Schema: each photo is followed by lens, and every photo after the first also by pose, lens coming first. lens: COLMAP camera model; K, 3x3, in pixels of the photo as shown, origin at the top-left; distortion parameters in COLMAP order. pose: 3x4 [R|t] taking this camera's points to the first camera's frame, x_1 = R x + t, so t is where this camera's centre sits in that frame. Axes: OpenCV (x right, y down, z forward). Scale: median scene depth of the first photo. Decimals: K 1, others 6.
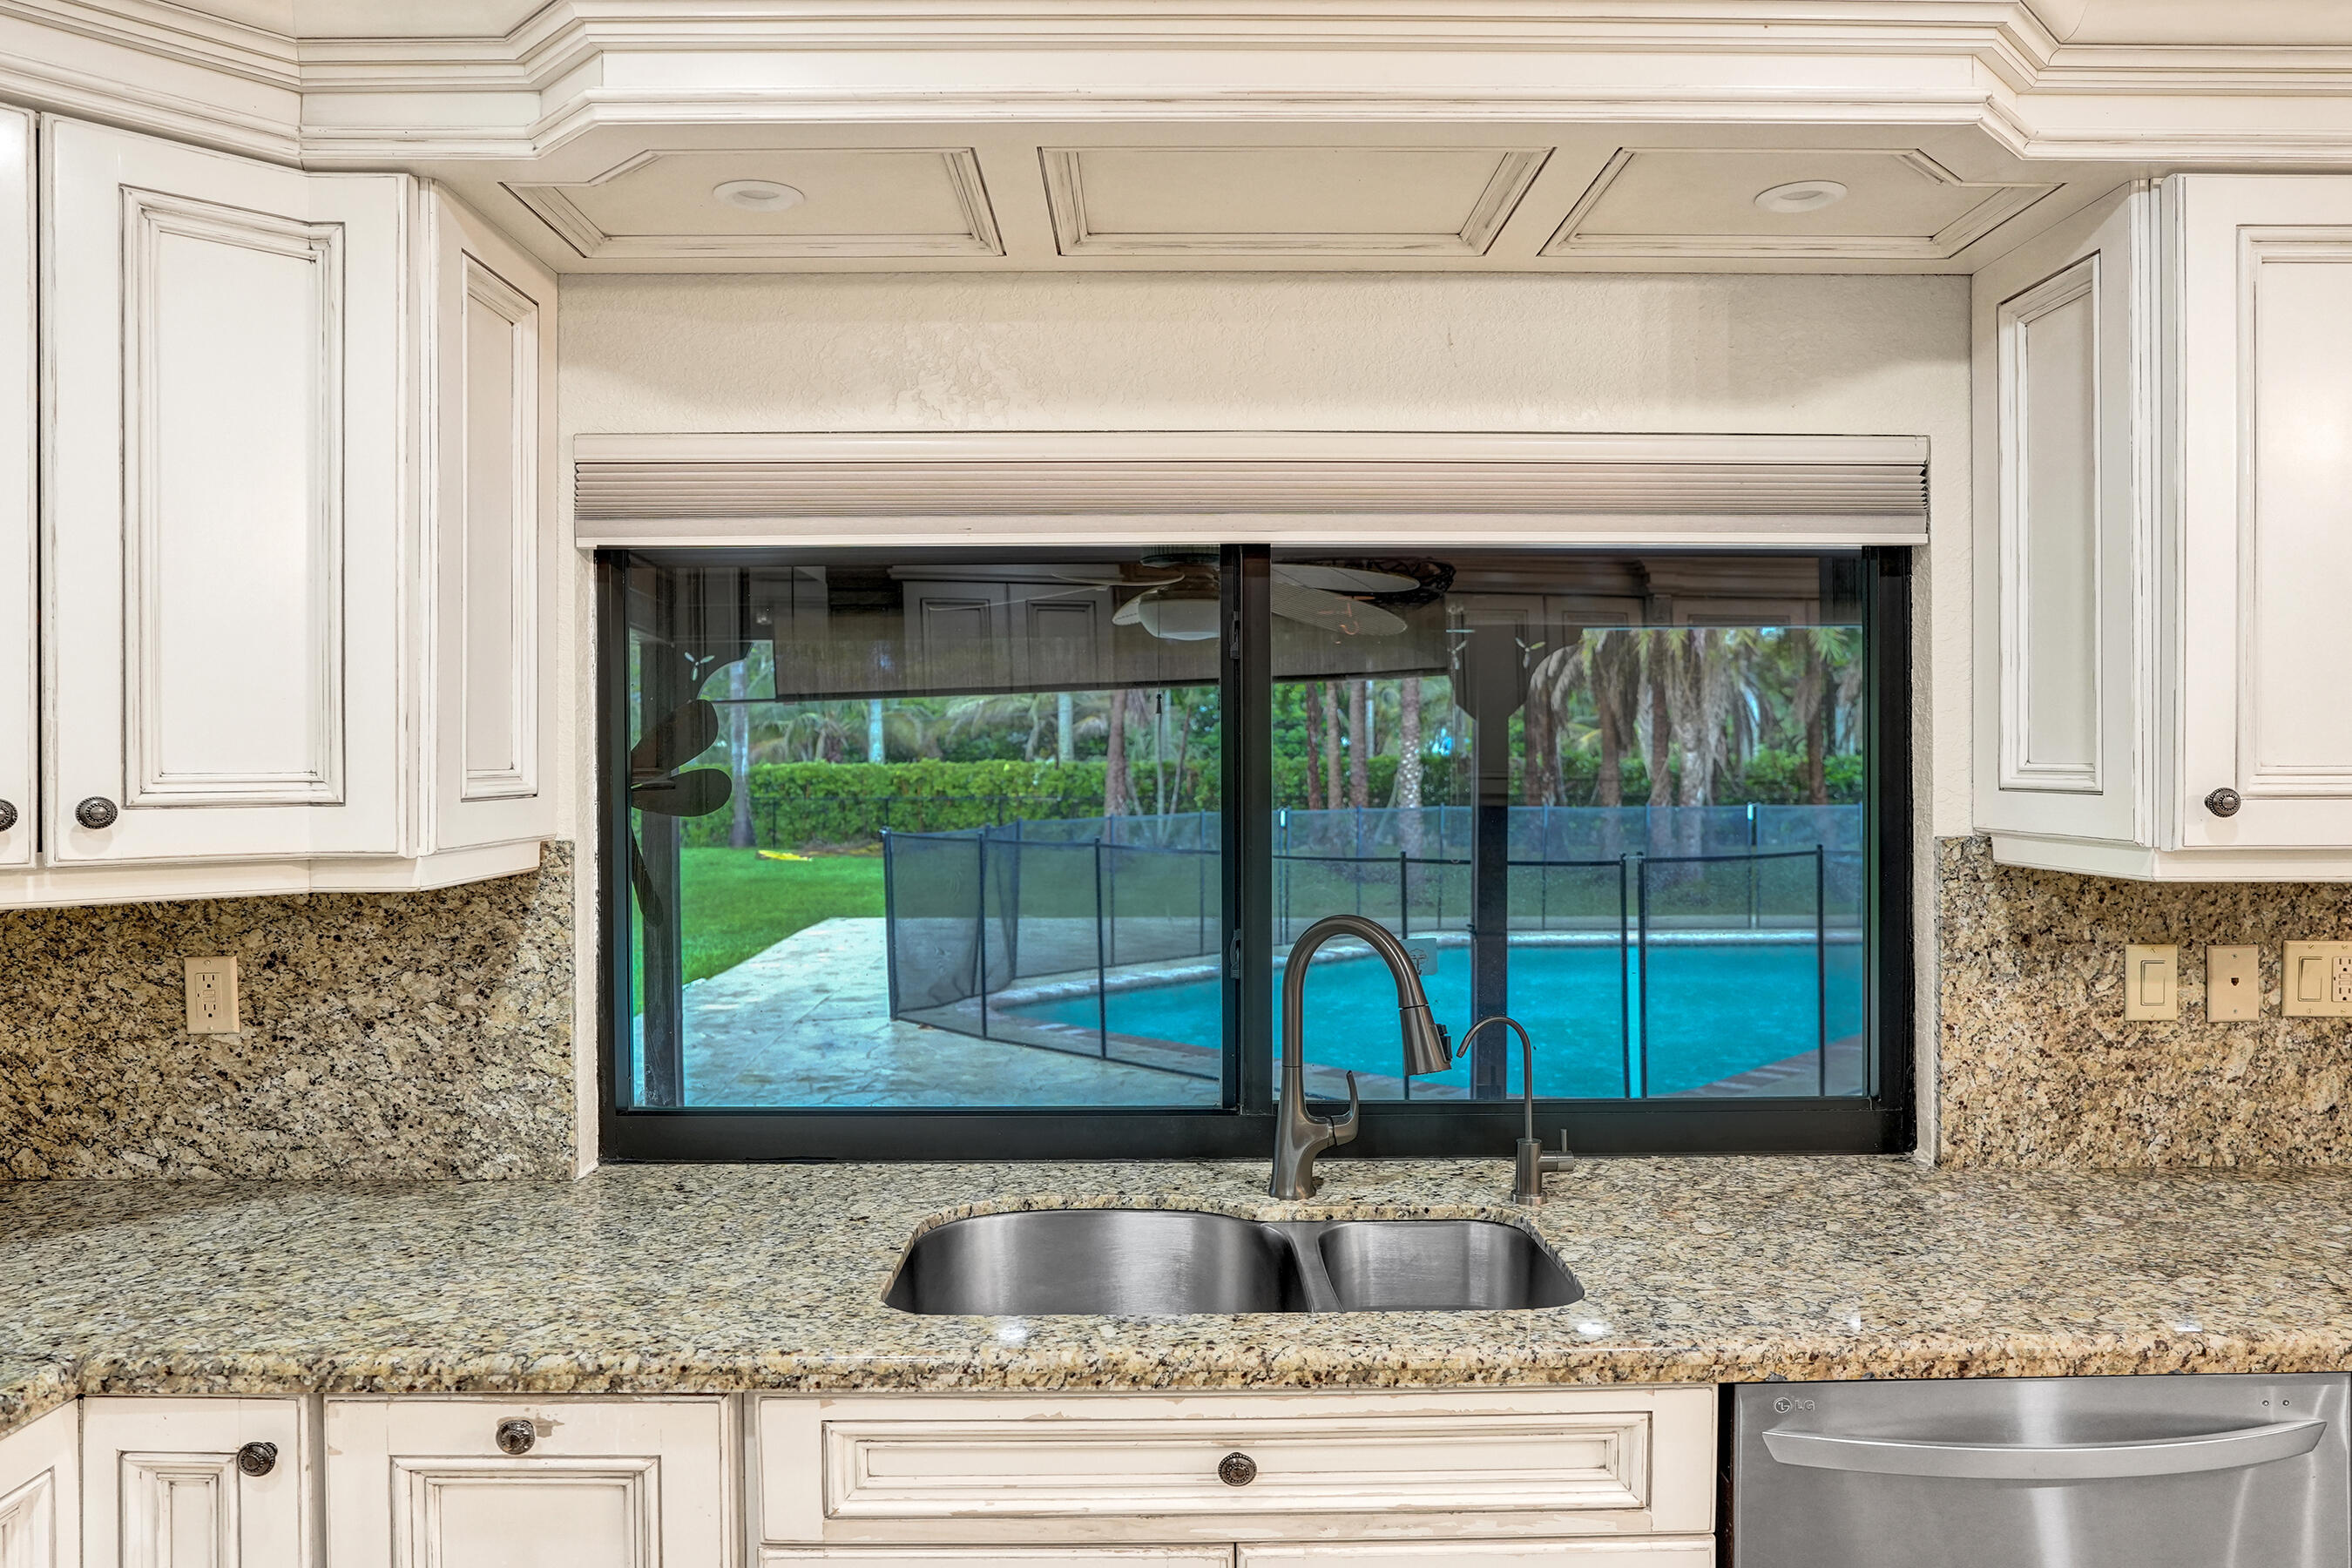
lens RADIAL K [[1640.2, 0, 1168.6], [0, 1640.2, 780.0], [0, 0, 1]] dist [-0.035451, 0.015146]
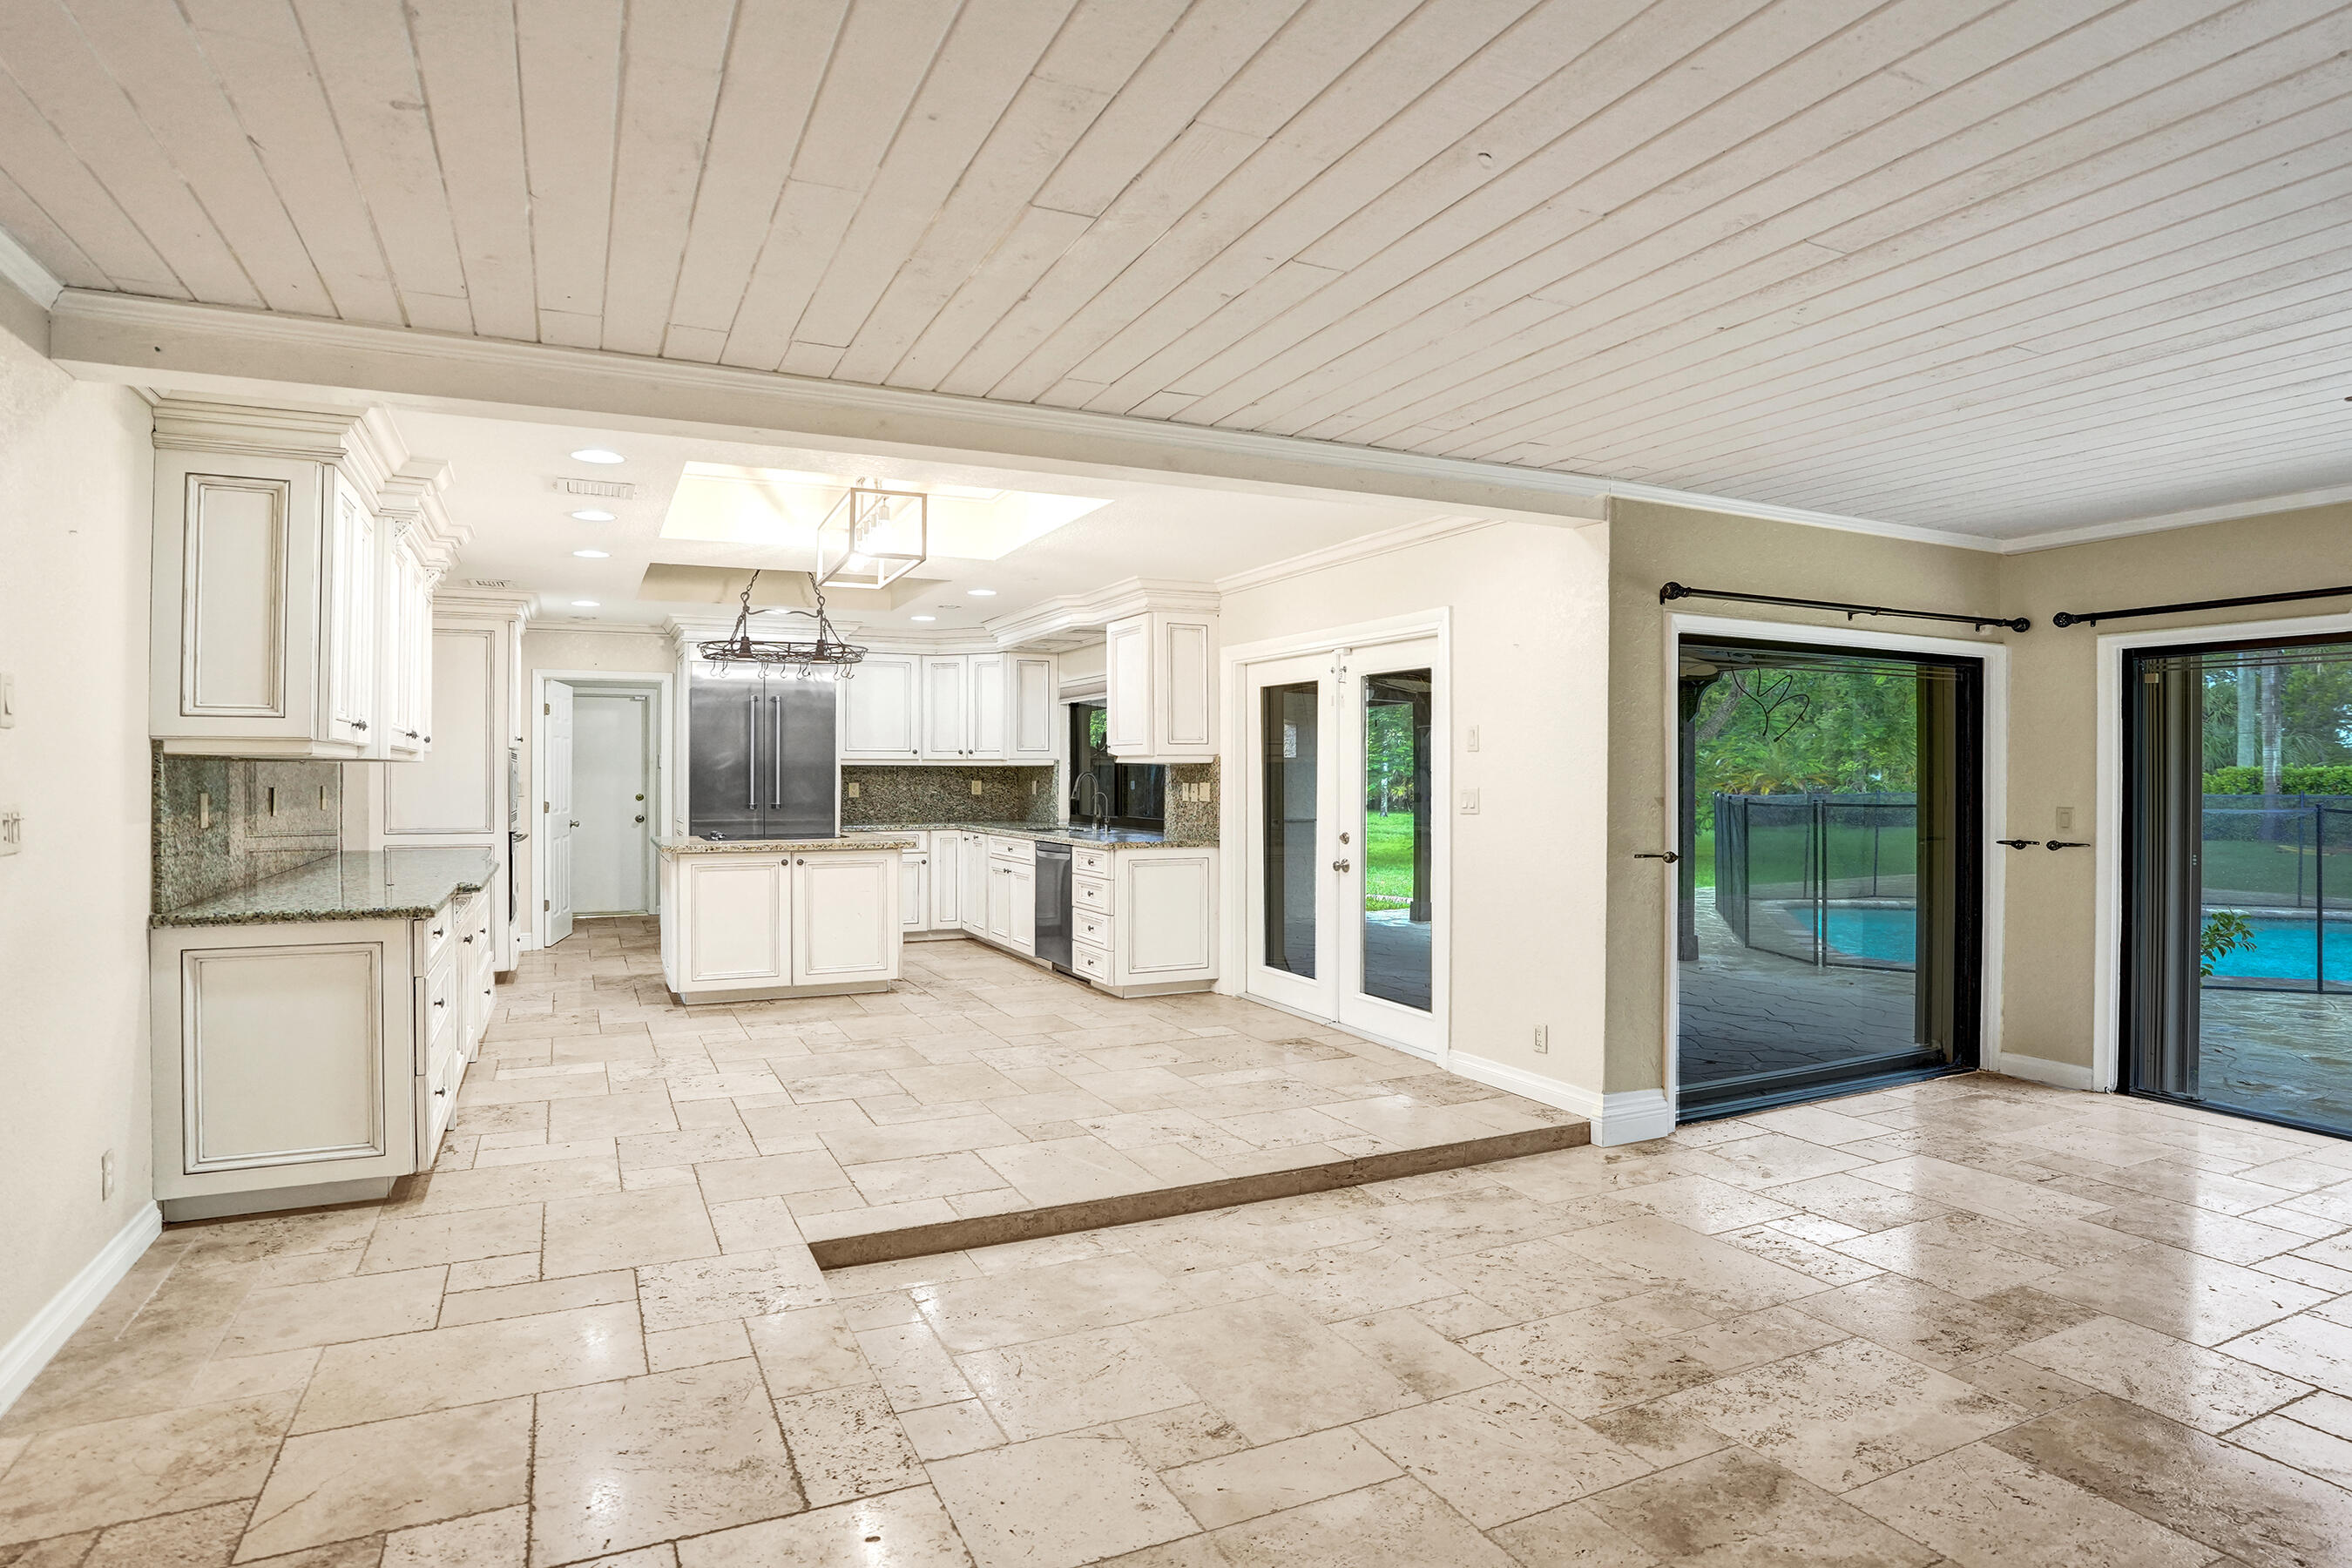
lens RADIAL K [[1291.9, 0, 1188.0], [0, 1291.9, 781.7], [0, 0, 1]] dist [-0.066742, 0.023575]
pose [[0.416441, 0.010718, -0.909100, 3.591482], [-0.010490, 0.999921, 0.006984, 0.075465], [0.909102, 0.006628, 0.416520, -0.369829]]
